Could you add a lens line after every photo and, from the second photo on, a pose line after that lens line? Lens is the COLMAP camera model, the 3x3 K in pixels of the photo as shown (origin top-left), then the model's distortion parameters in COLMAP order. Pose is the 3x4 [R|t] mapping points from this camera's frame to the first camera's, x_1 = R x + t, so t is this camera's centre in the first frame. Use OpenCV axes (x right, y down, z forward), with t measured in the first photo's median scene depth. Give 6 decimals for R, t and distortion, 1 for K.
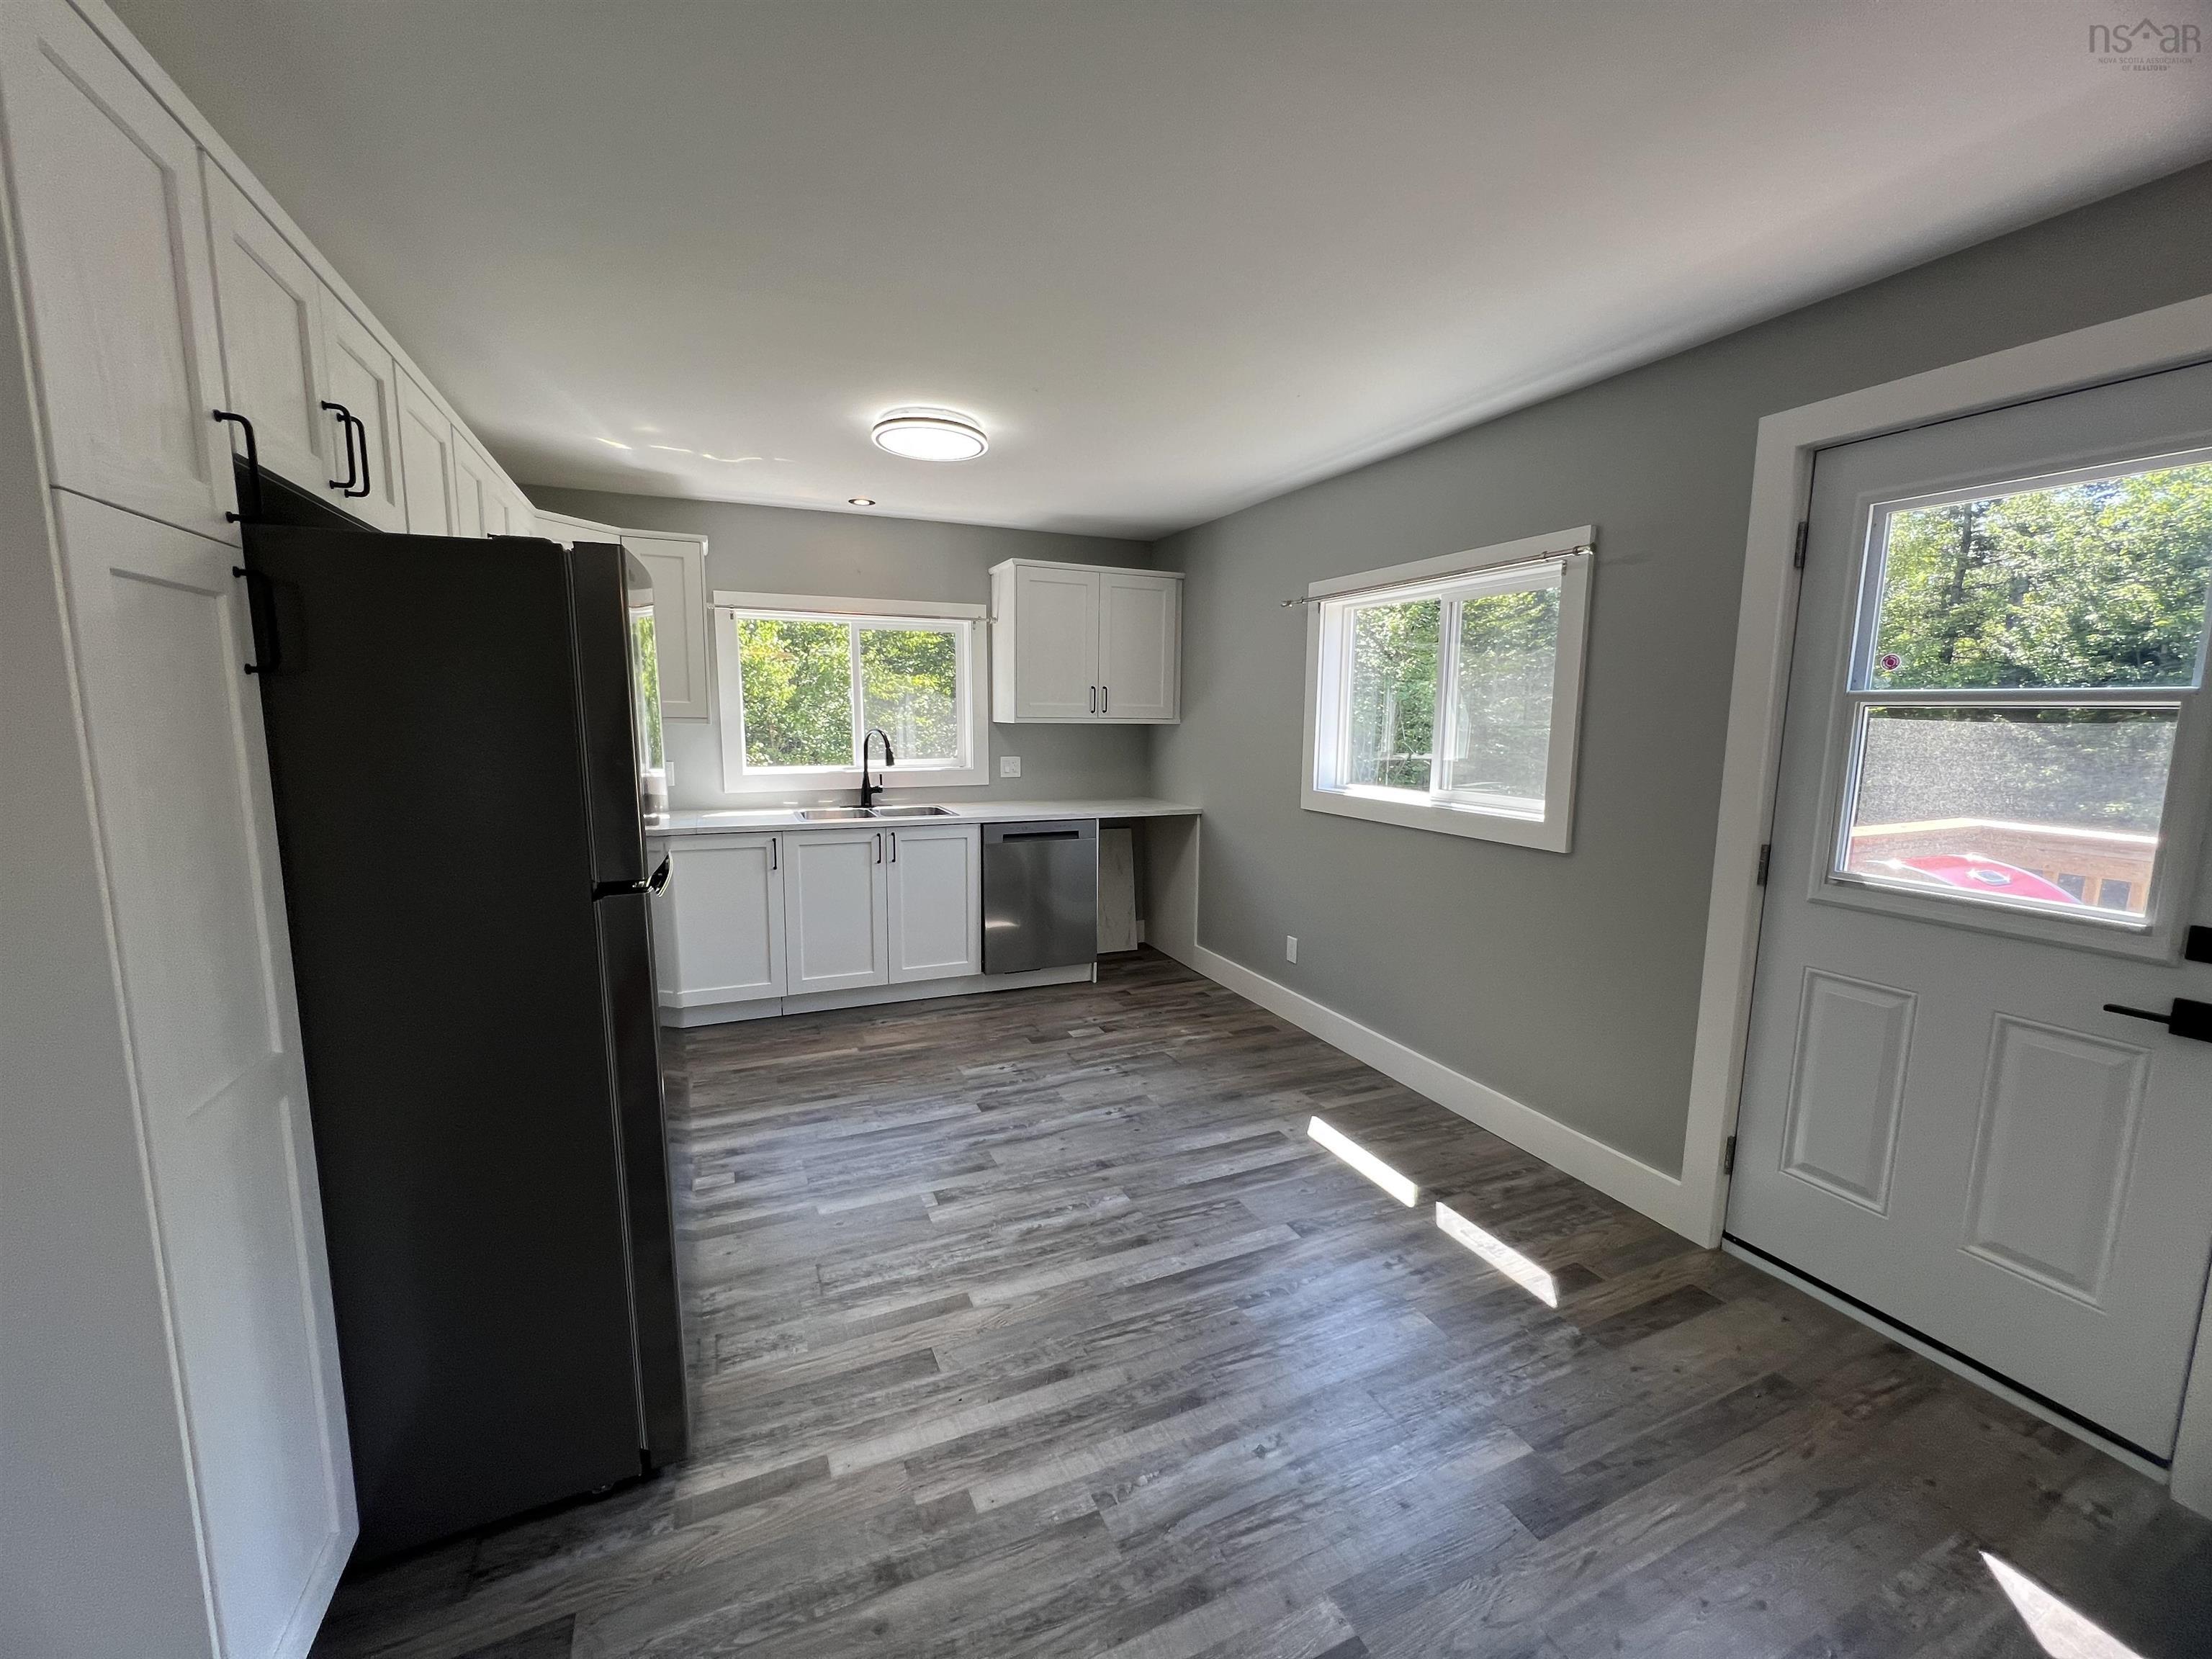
lens RADIAL K [[887.3, 0, 1106.0], [0, 887.3, 829.5], [0, 0, 1]] dist [0.000498, 0.000304]
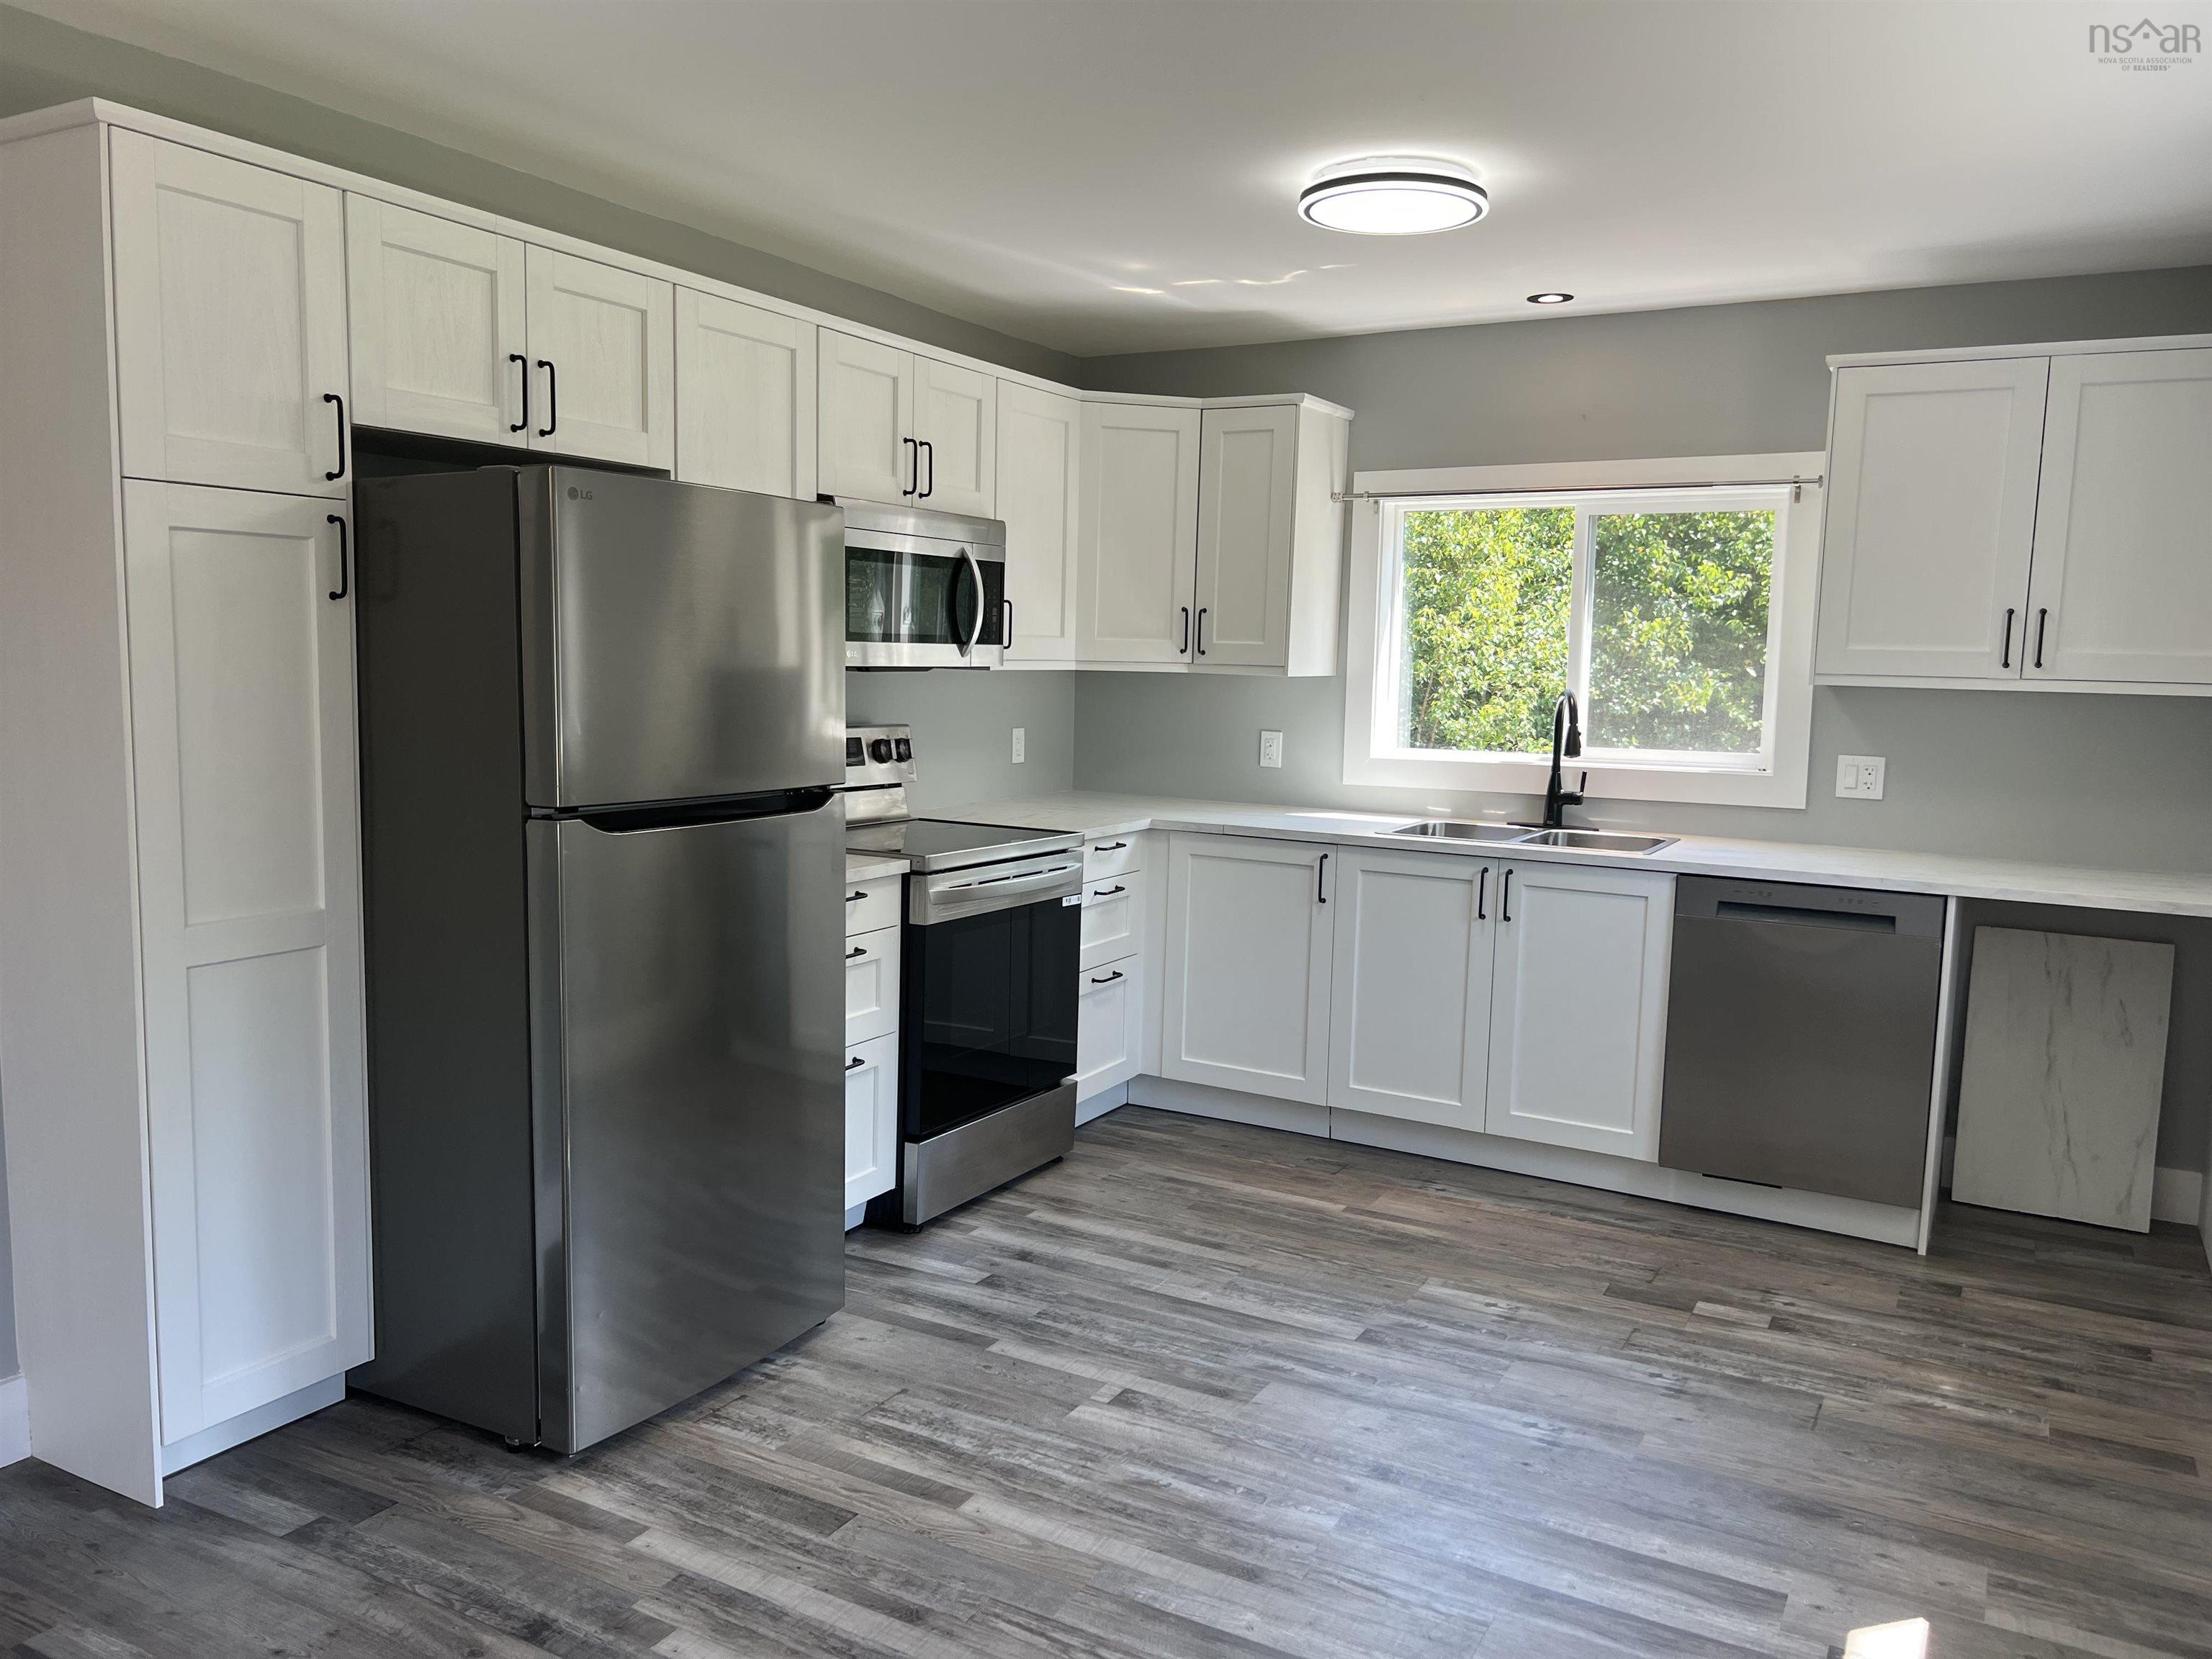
lens RADIAL K [[1671.8, 0, 1080.3], [0, 1671.8, 831.2], [0, 0, 1]] dist [0.071475, -0.080985]
pose [[0.592964, 0.091795, -0.799979, 0.573501], [-0.123718, 0.992071, 0.022134, -0.013129], [0.795668, 0.085847, 0.599619, 0.160558]]
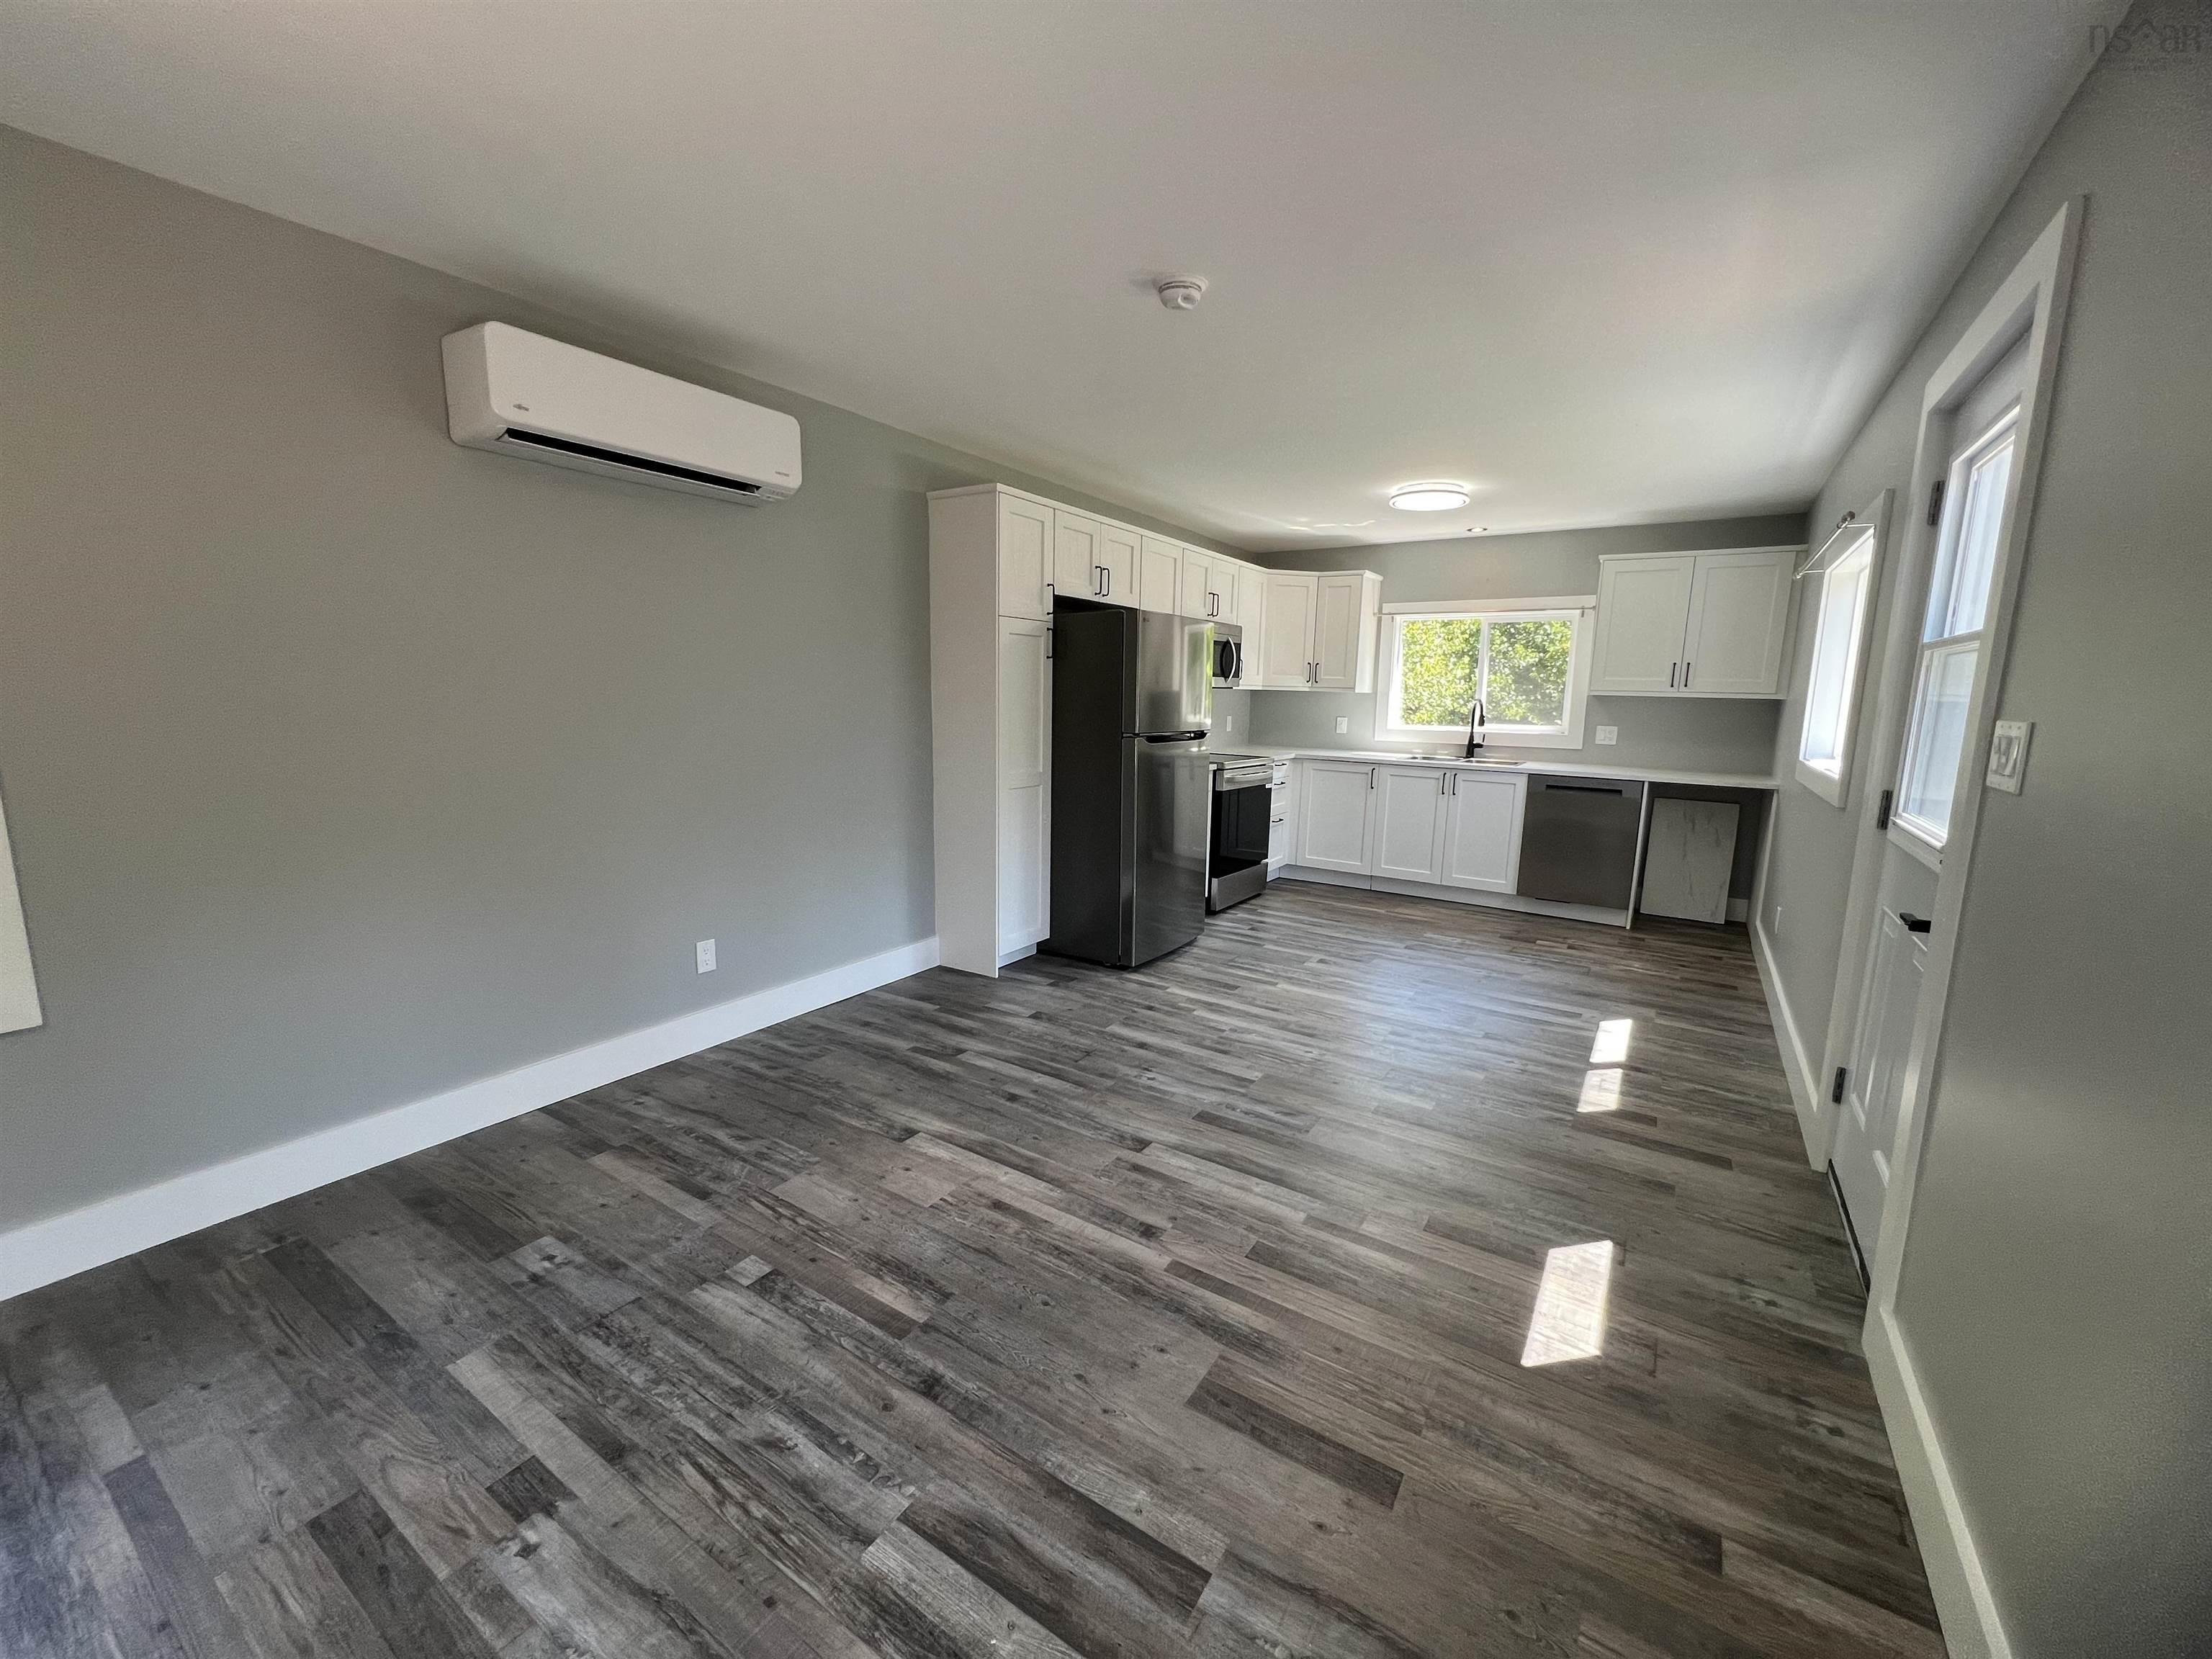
lens RADIAL K [[878.5, 0, 1100.3], [0, 878.5, 833.7], [0, 0, 1]] dist [-0.002955, -0.000043]
pose [[0.539318, 0.139783, -0.830420, 0.745883], [-0.128312, 0.988253, 0.083018, 0.066846], [0.832269, 0.061780, 0.550919, -0.237977]]
